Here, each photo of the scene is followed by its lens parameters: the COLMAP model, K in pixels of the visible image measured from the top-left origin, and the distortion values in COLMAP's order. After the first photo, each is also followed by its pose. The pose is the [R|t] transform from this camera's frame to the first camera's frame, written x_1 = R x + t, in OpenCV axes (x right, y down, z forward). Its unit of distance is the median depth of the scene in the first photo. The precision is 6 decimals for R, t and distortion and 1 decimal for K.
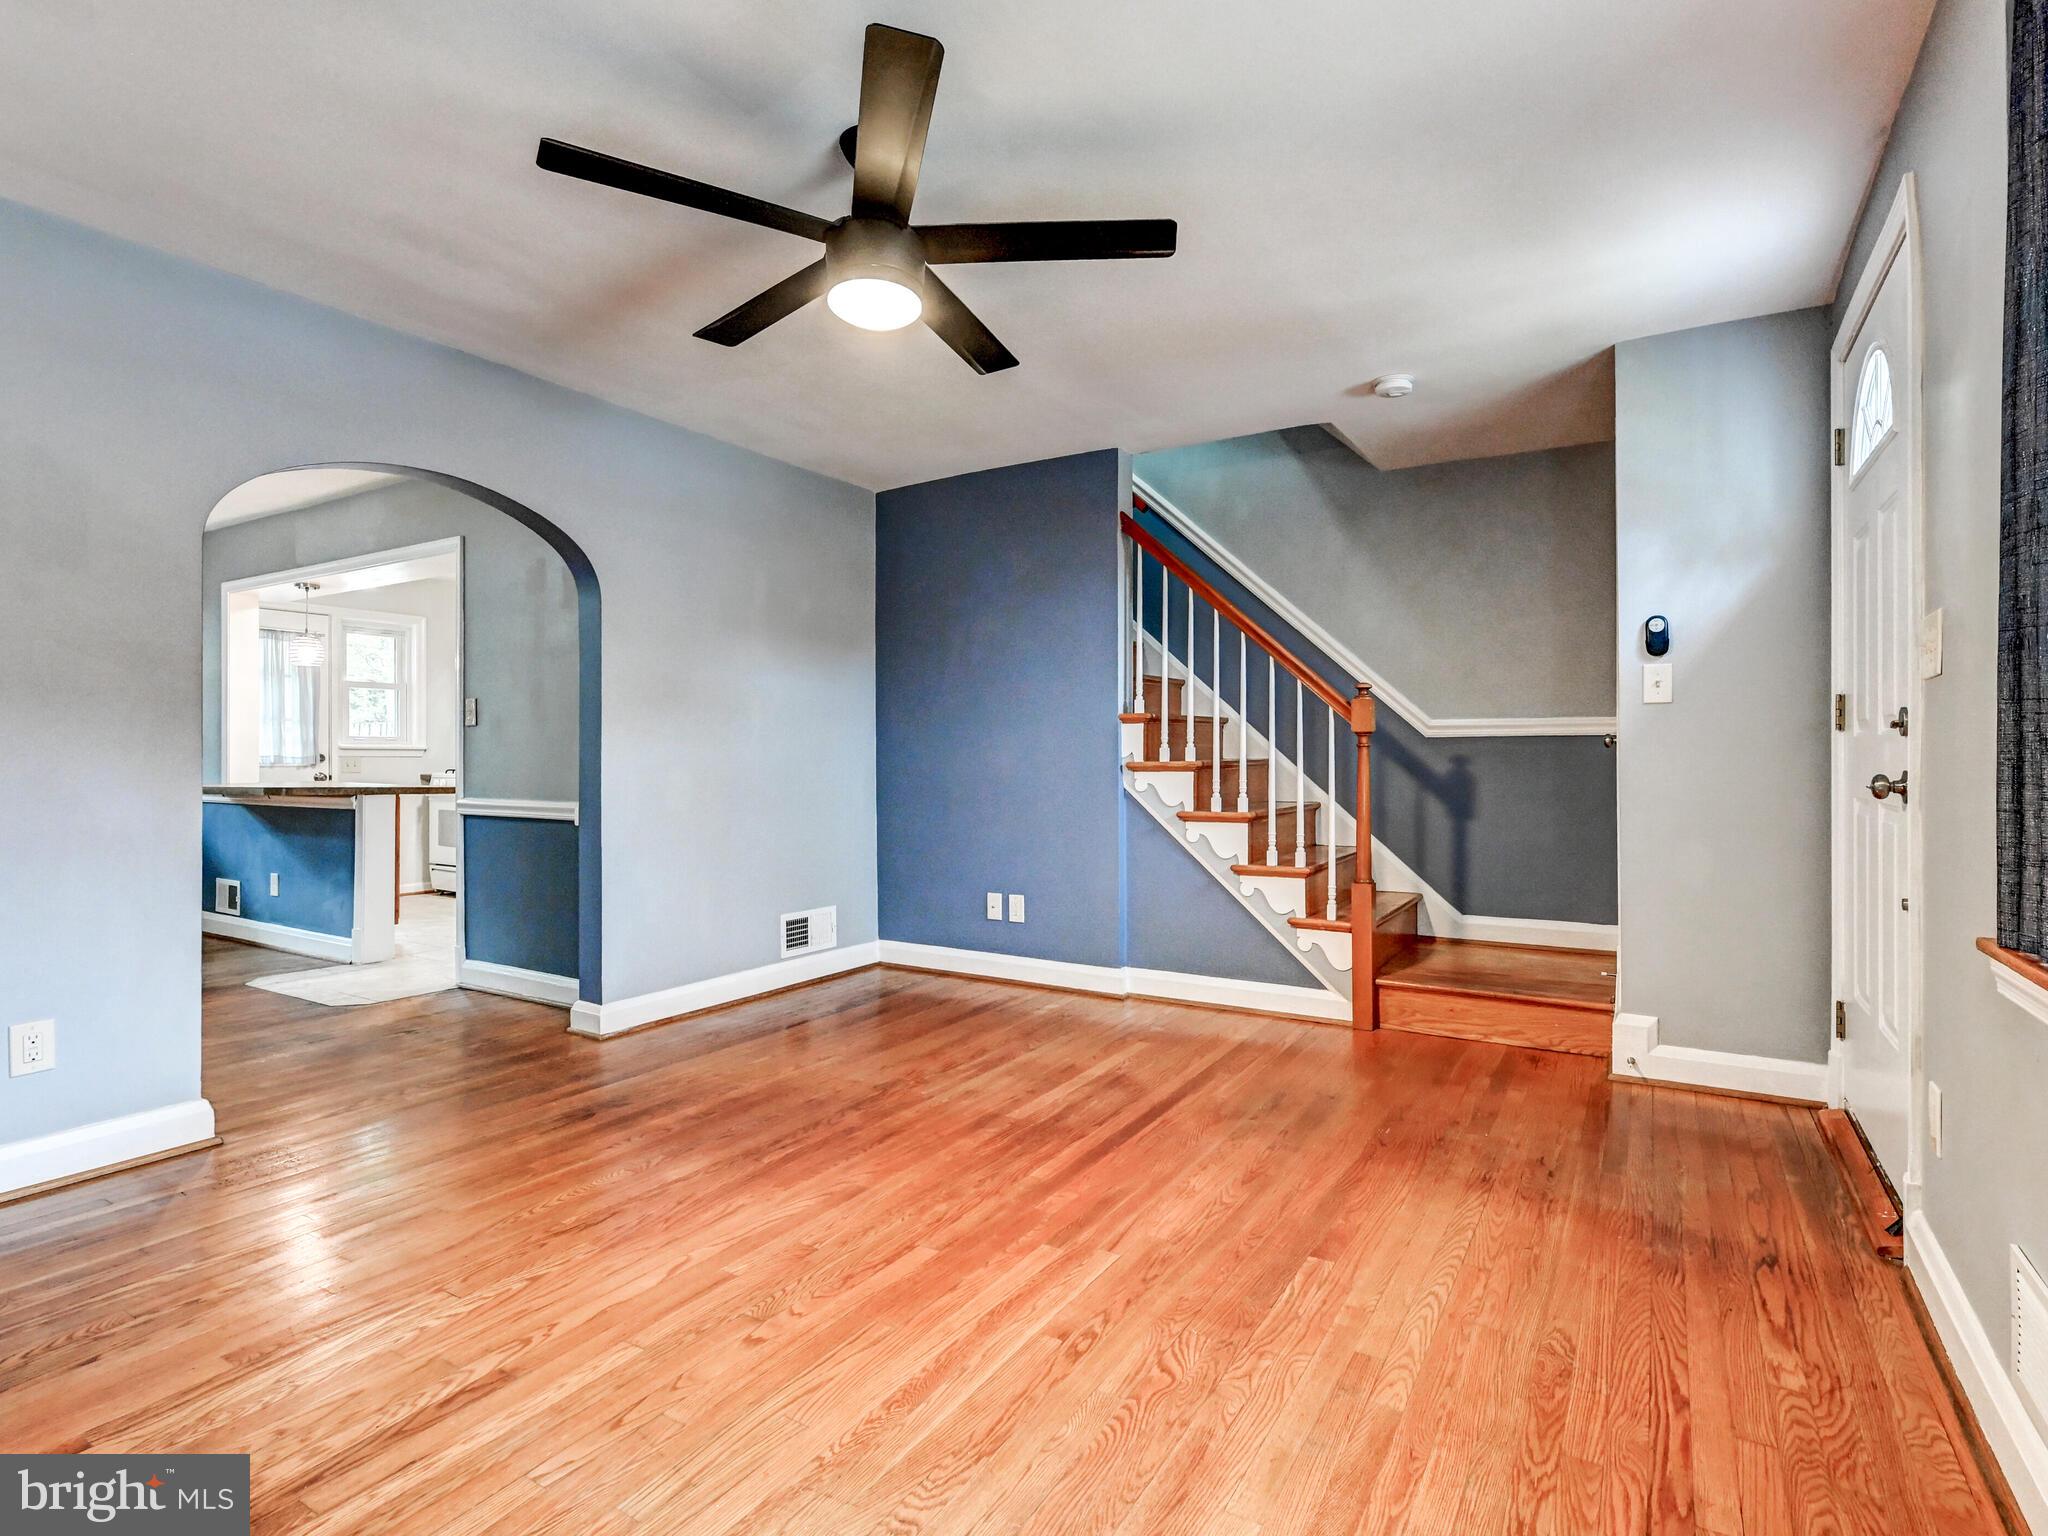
lens RADIAL K [[1005.1, 0, 1070.6], [0, 1005.1, 745.2], [0, 0, 1]] dist [0.000985, 0.001360]
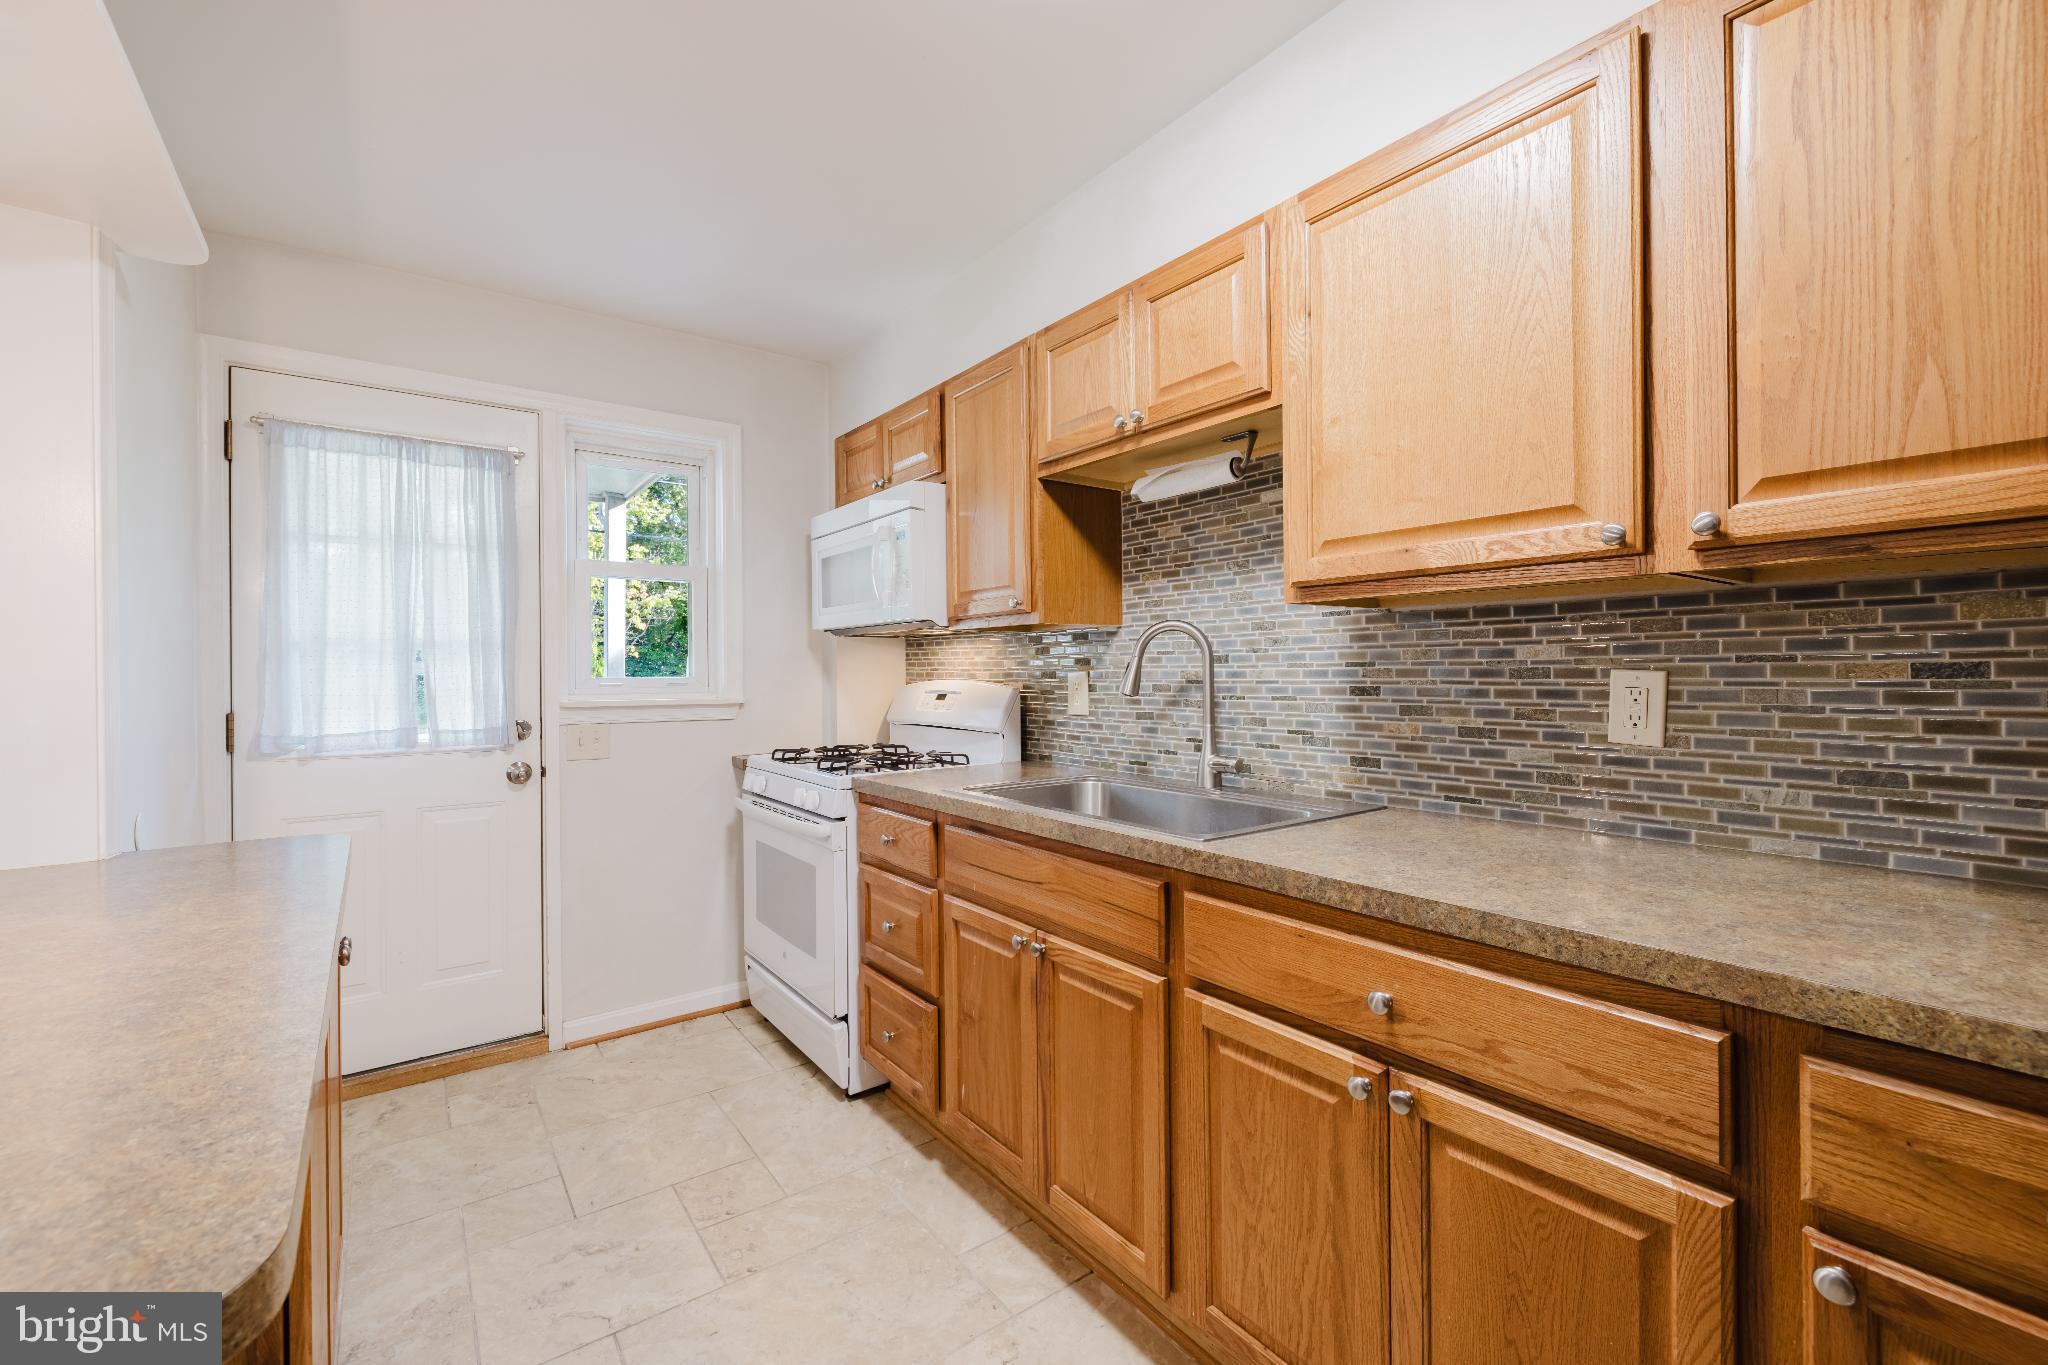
lens RADIAL K [[844.2, 0, 1018.4], [0, 844.2, 673.7], [0, 0, 1]] dist [-0.001144, -0.000771]
pose [[0.919871, -0.002077, -0.392216, -0.929128], [0.004850, 0.999970, 0.006079, -0.031805], [0.392191, -0.007495, 0.919853, 1.745150]]
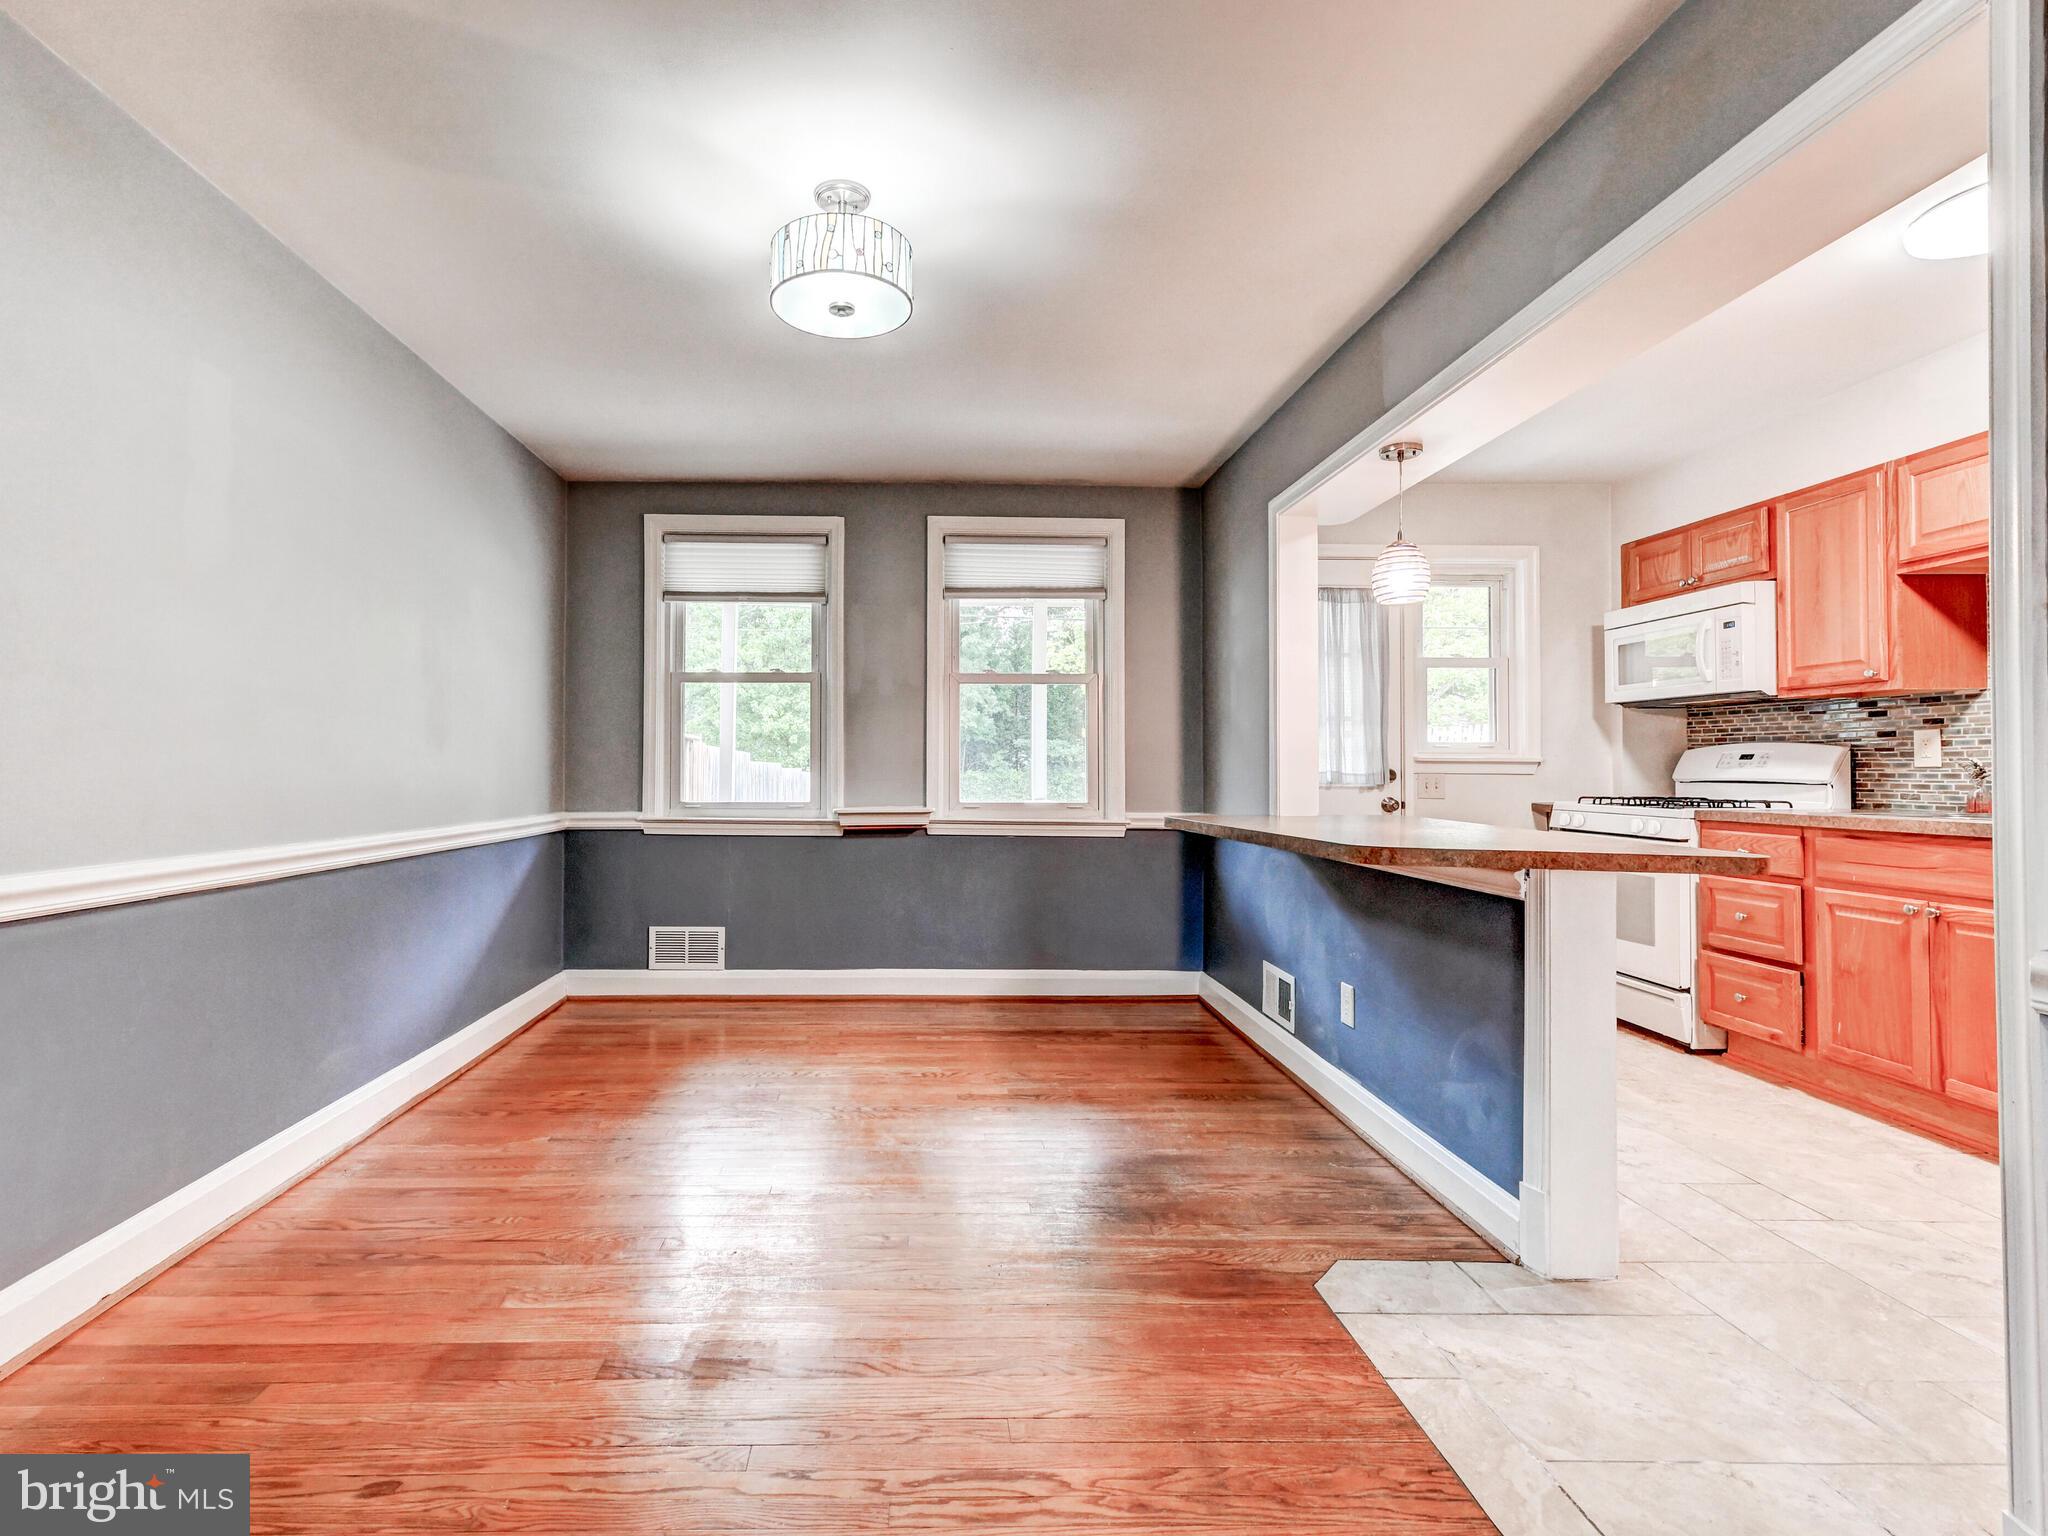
lens RADIAL K [[960.2, 0, 934.0], [0, 960.2, 755.4], [0, 0, 1]] dist [-0.003982, 0.000894]
pose [[0.511186, -0.006622, -0.859445, -0.840227], [-0.001643, 0.999961, -0.008682, 0.012605], [0.859468, 0.005850, 0.511155, 0.989603]]
